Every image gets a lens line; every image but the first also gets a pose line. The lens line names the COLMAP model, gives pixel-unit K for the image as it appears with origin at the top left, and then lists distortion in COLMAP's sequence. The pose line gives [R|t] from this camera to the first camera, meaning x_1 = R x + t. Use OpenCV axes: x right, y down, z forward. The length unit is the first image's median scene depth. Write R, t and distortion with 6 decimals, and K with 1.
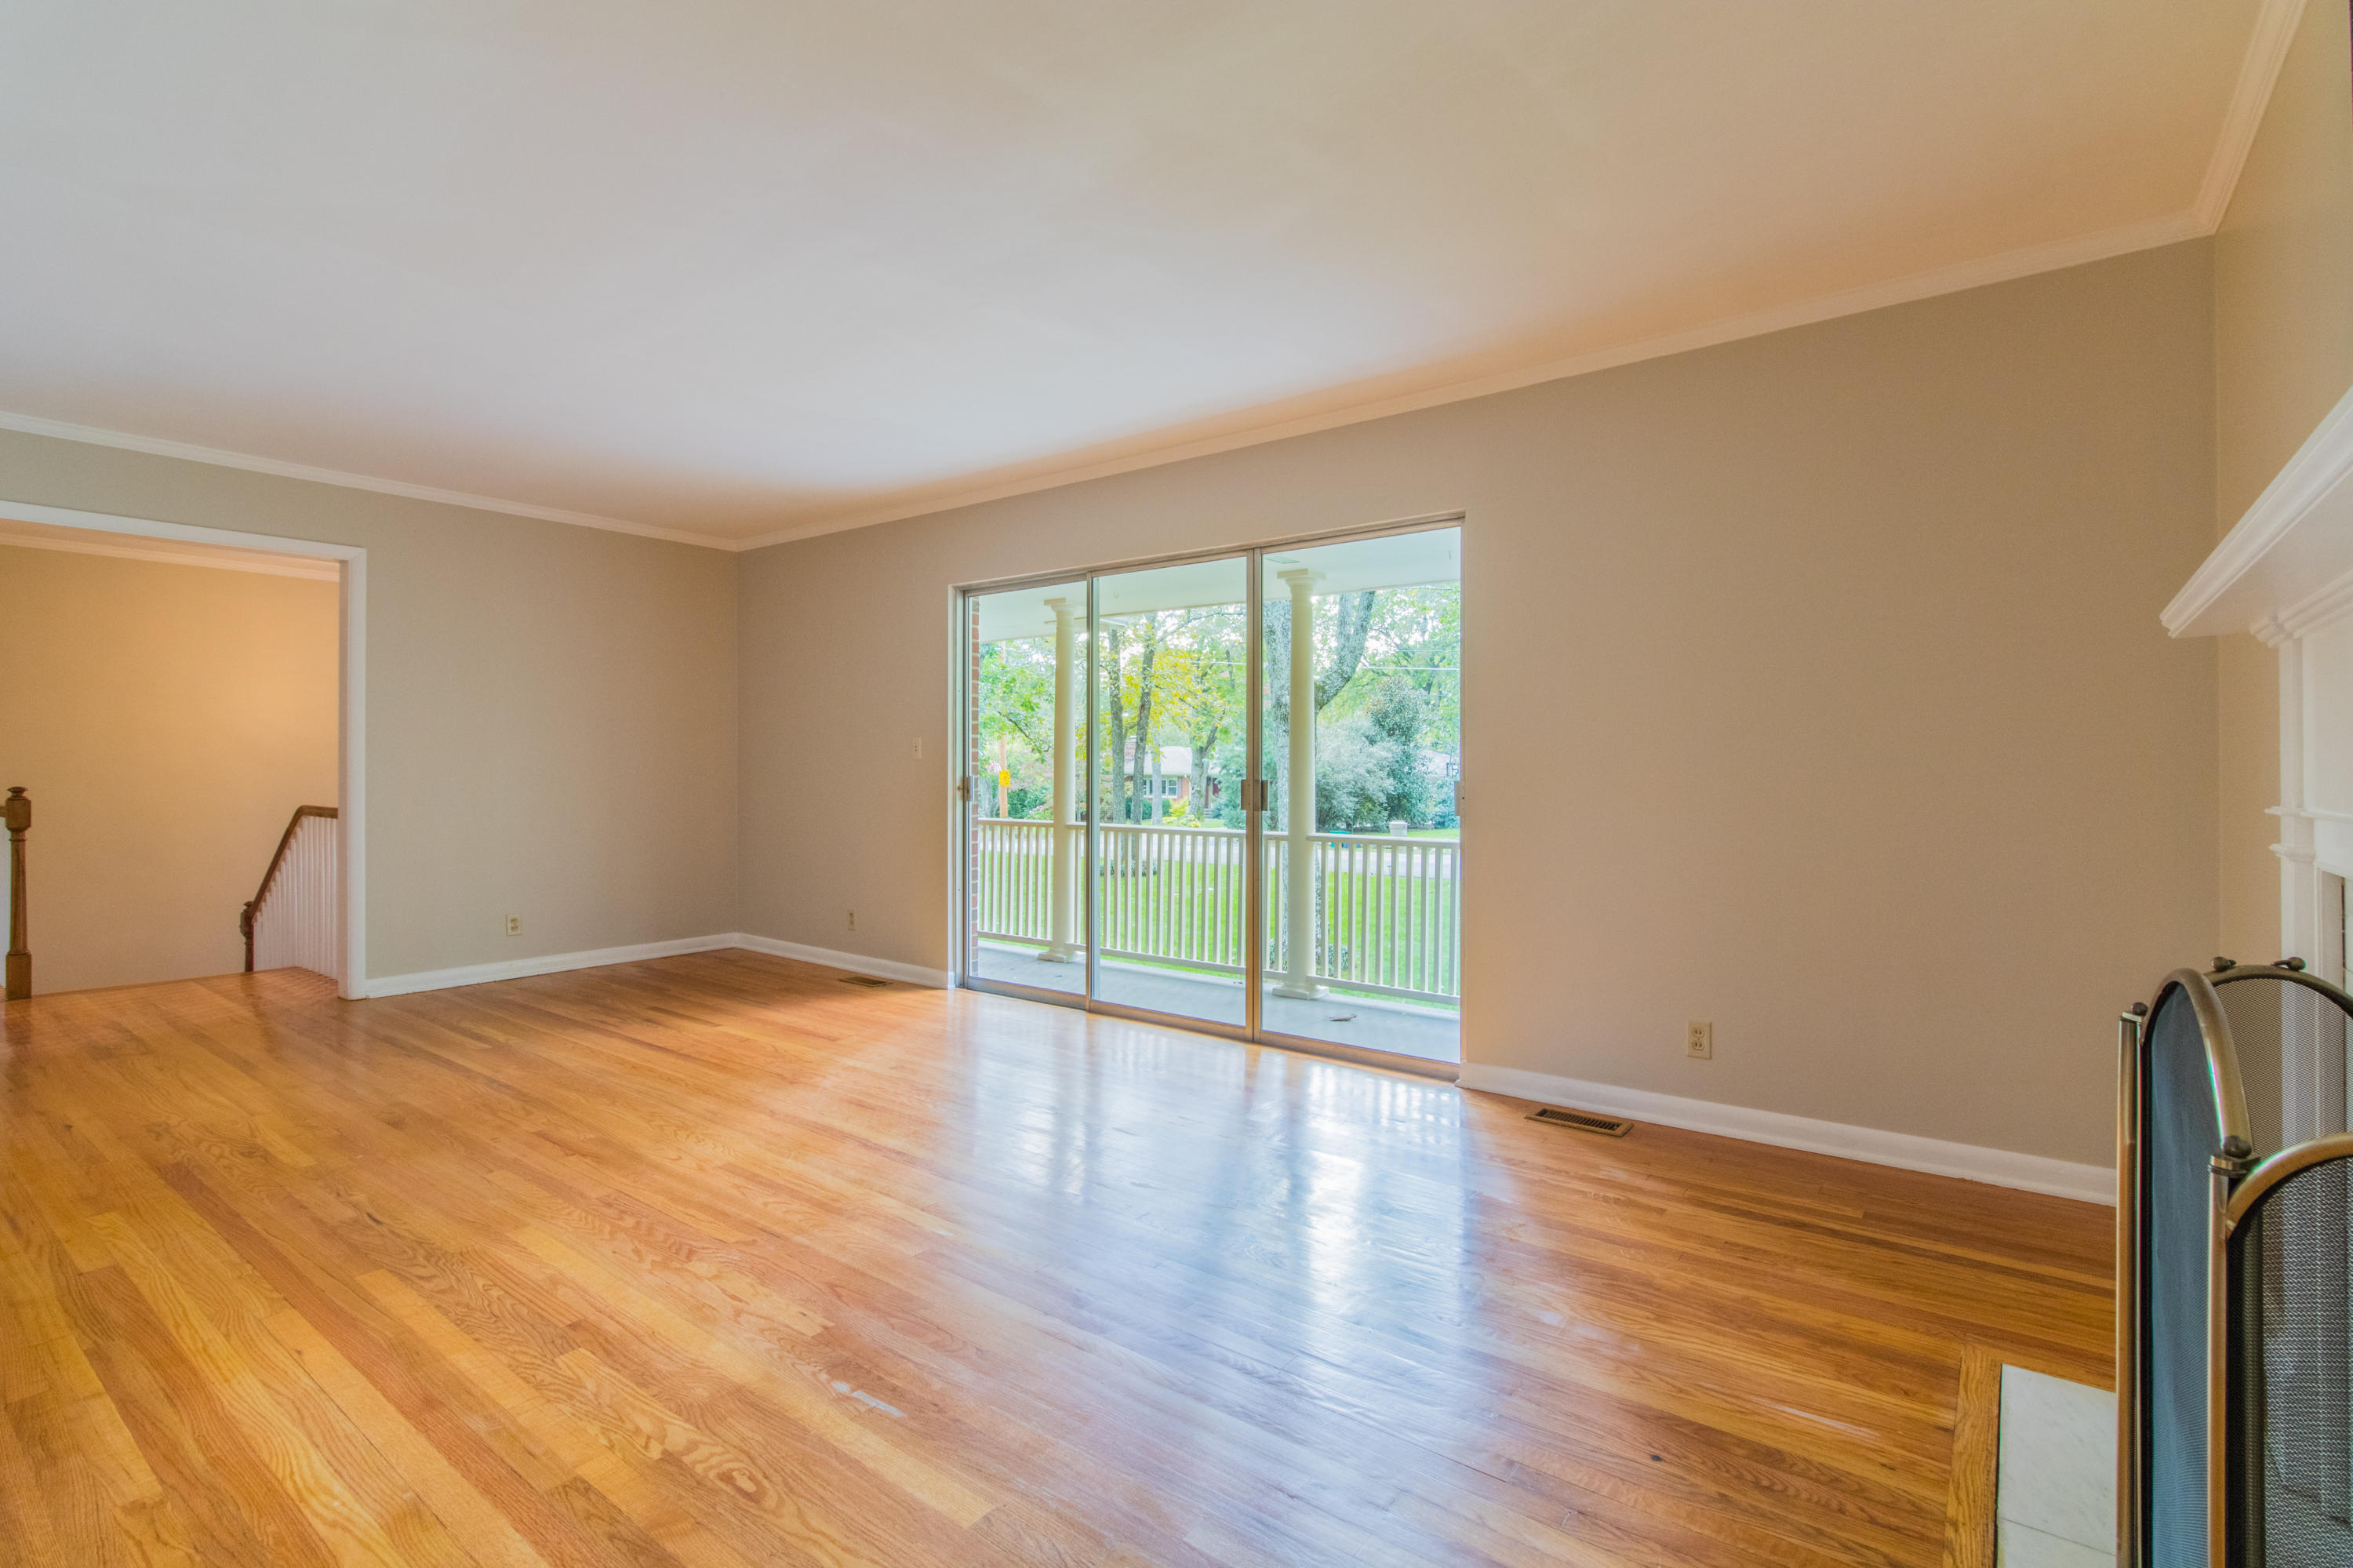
lens RADIAL K [[1087.1, 0, 1175.3], [0, 1087.1, 767.6], [0, 0, 1]] dist [-0.000977, 0.000404]
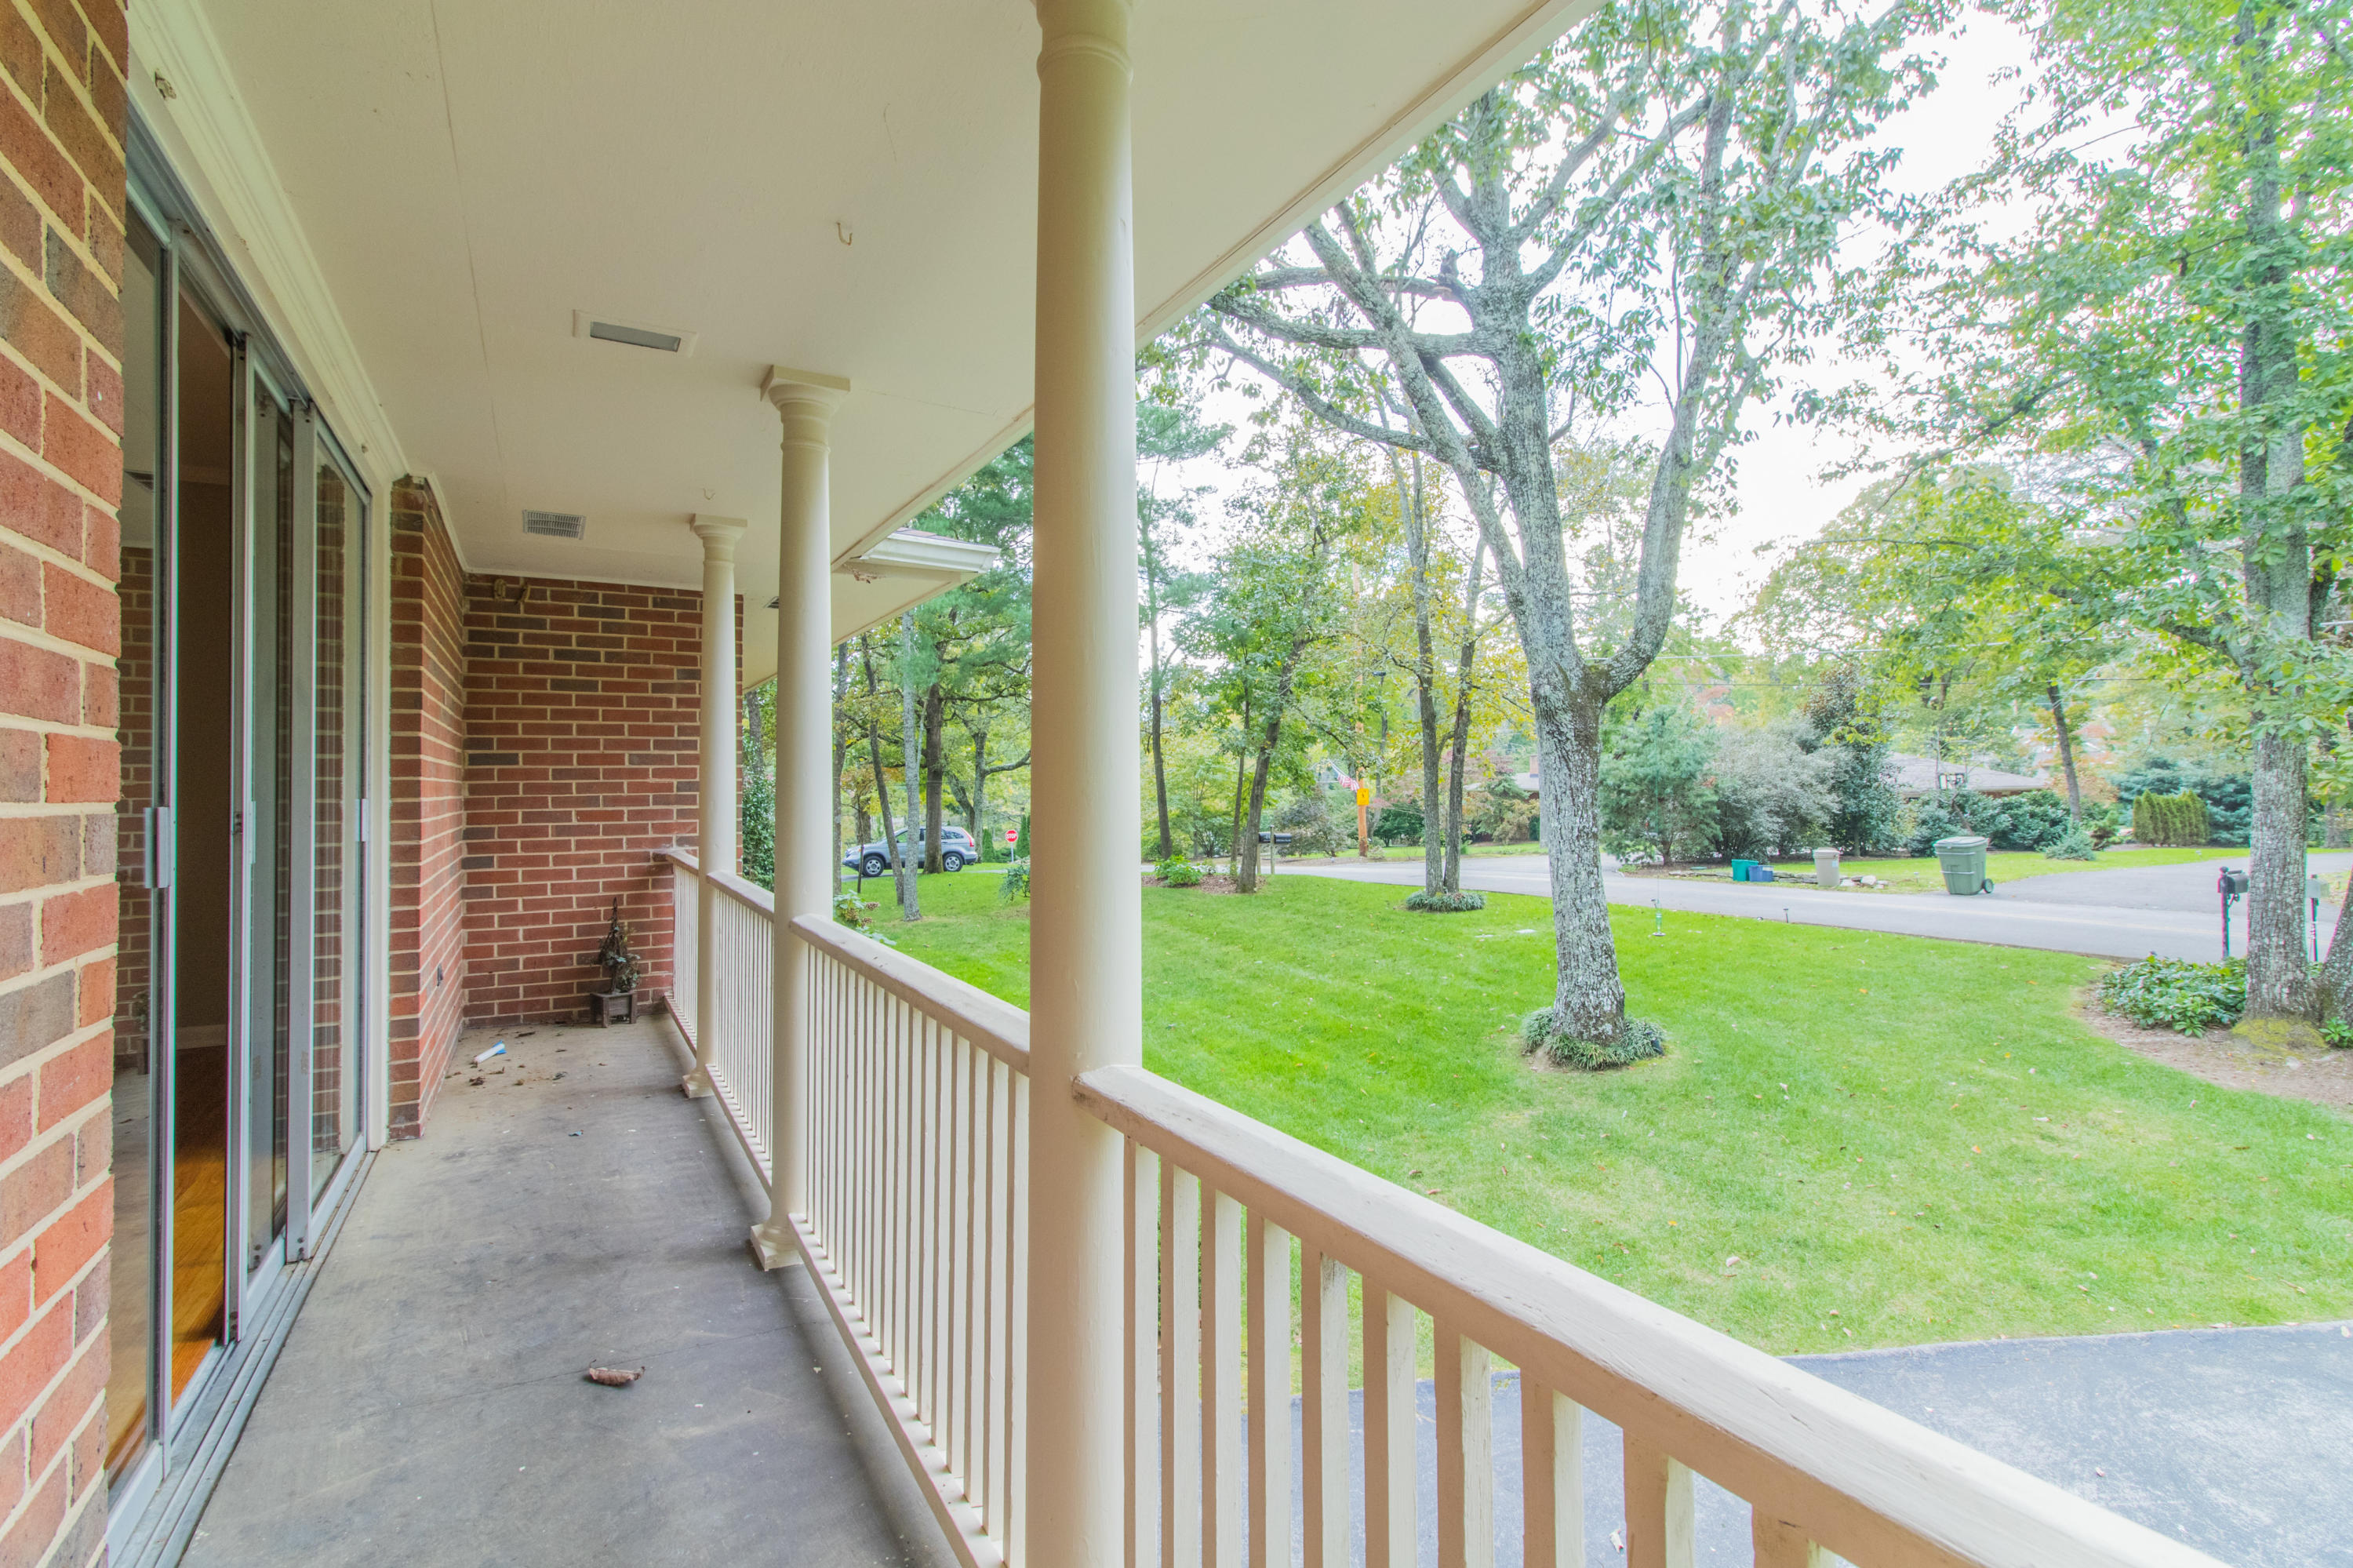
lens RADIAL K [[1087.1, 0, 1180.4], [0, 1087.1, 787.9], [0, 0, 1]] dist [-0.000977, 0.000404]
pose [[0.923146, -0.012388, -0.384250, 0.810341], [0.012774, 0.999917, -0.001546, 0.012760], [0.384237, -0.003481, 0.923228, 1.082543]]
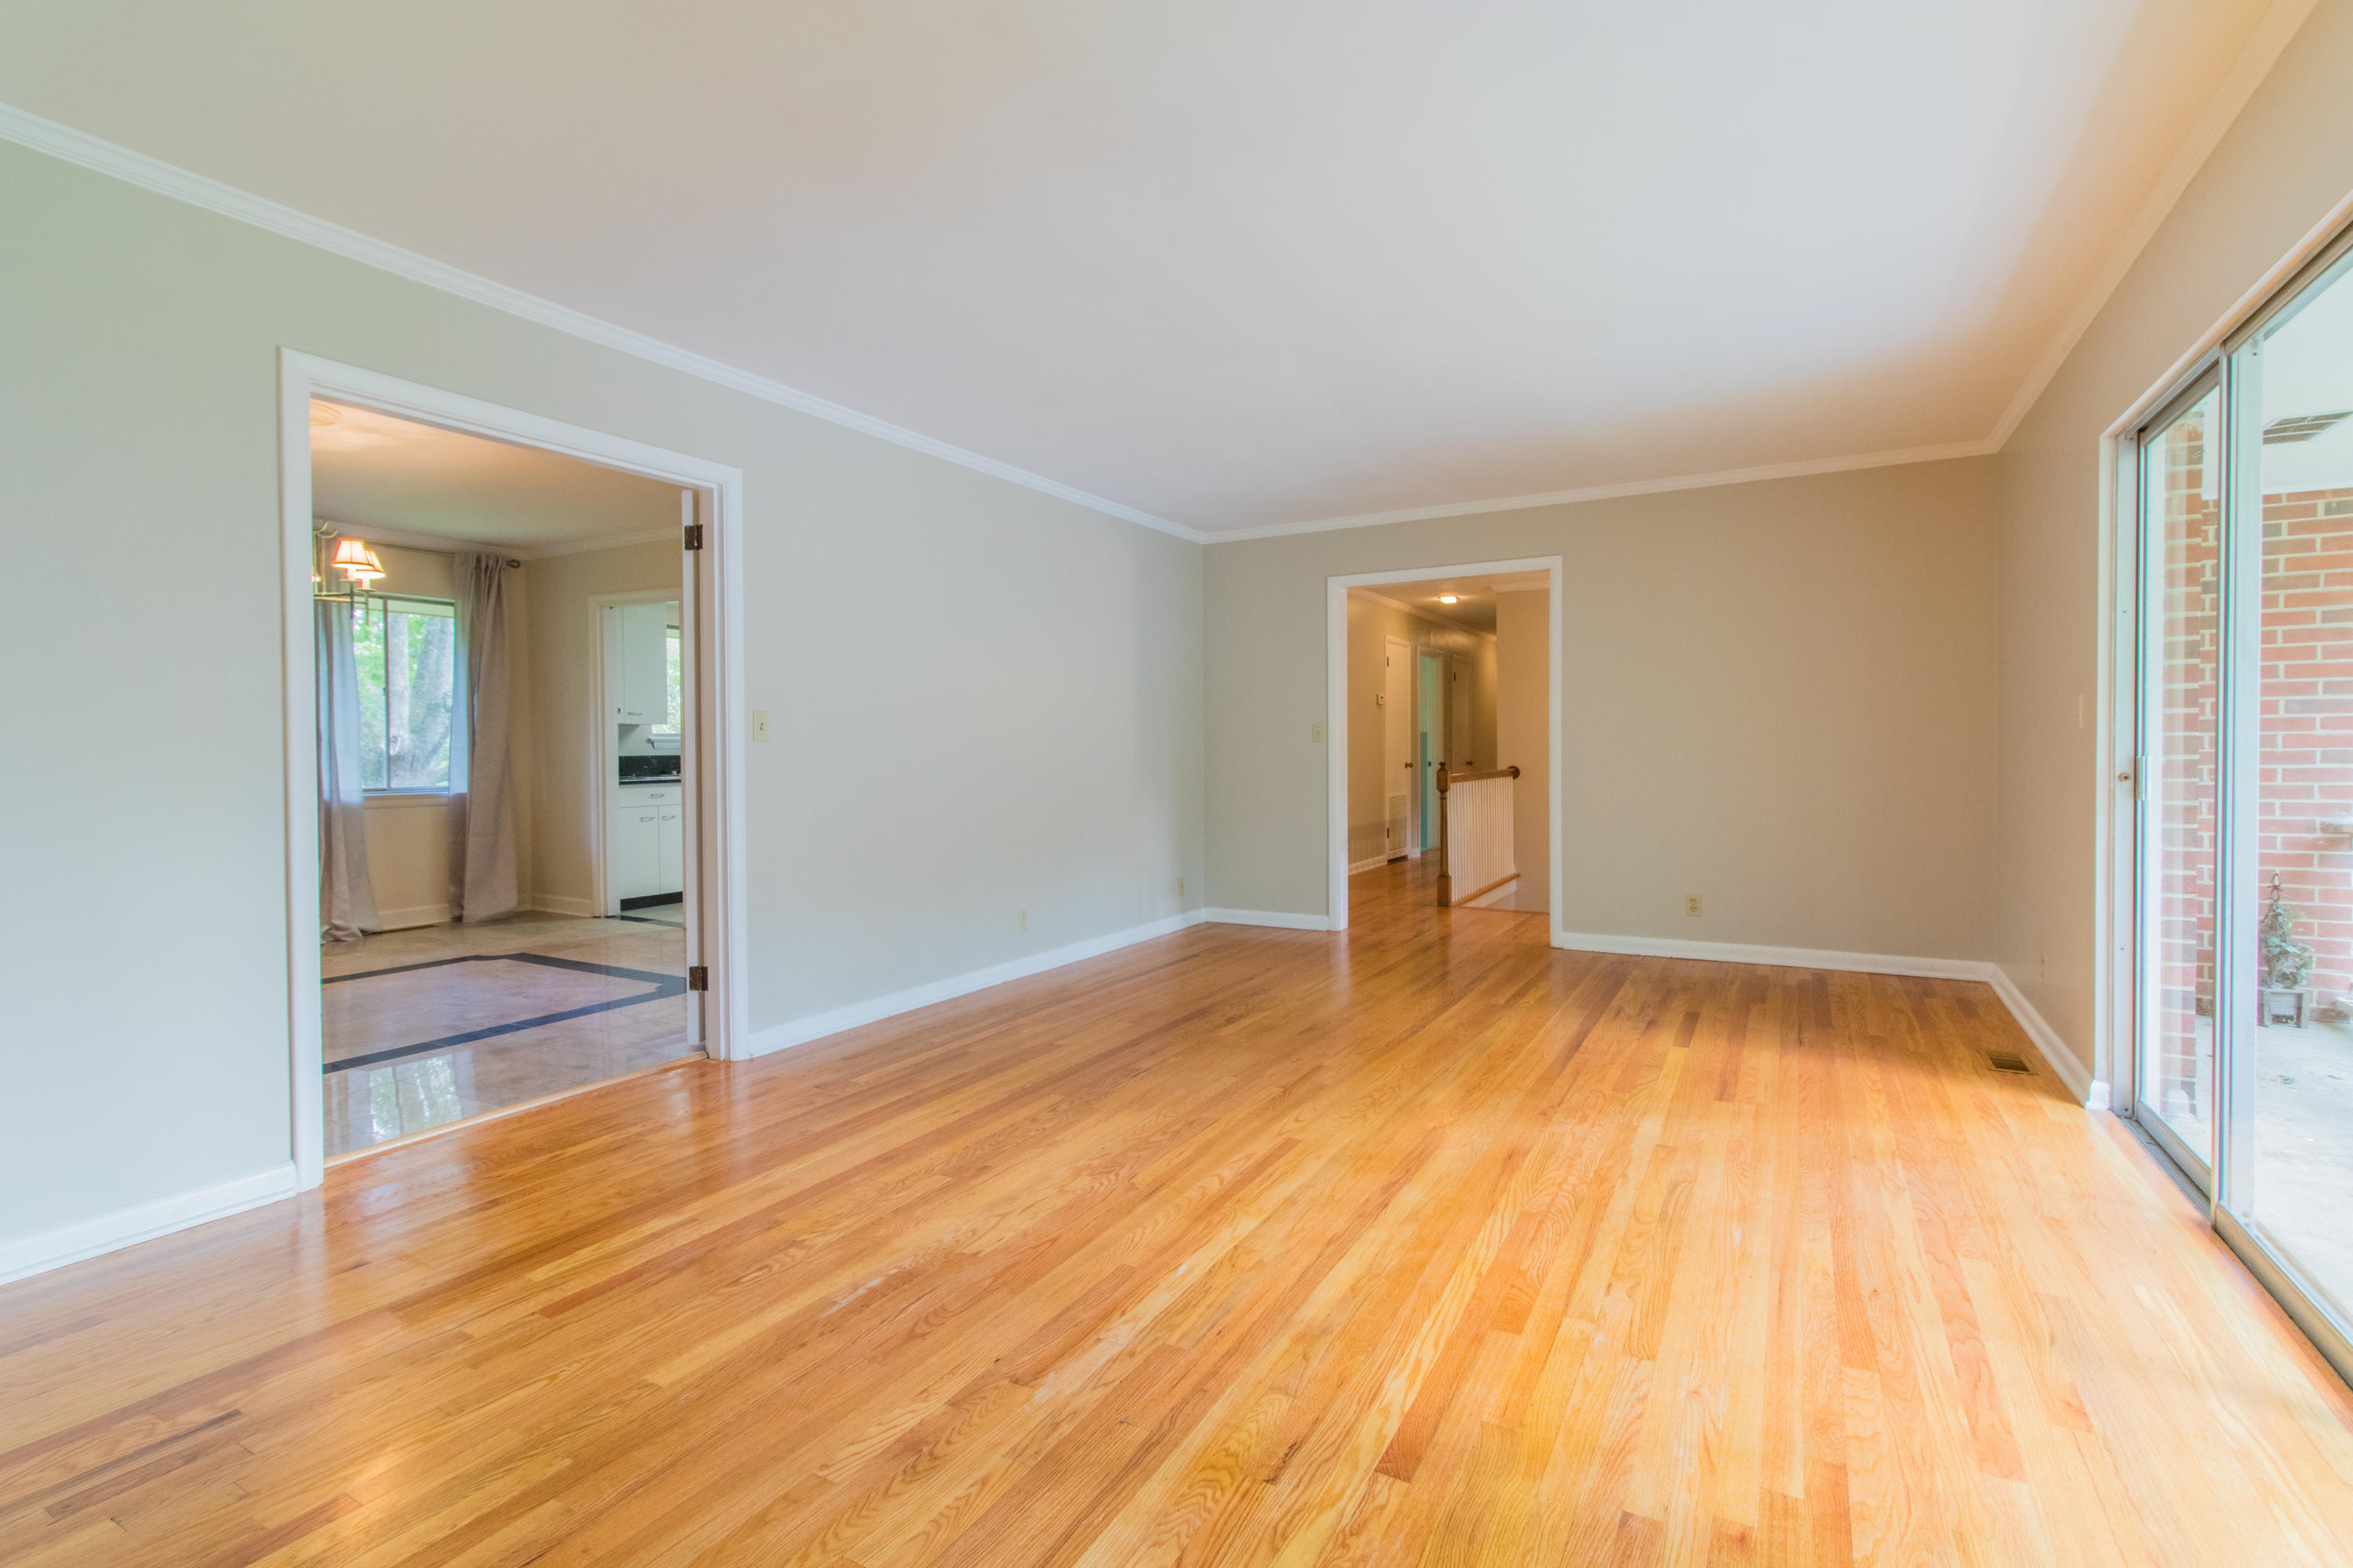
lens RADIAL K [[1087.1, 0, 1181.0], [0, 1087.1, 775.1], [0, 0, 1]] dist [-0.000977, 0.000404]
pose [[0.140003, 0.020924, -0.989930, 0.576618], [0.009685, 0.999700, 0.022500, -0.001228], [0.990104, -0.012738, 0.139758, 0.756977]]
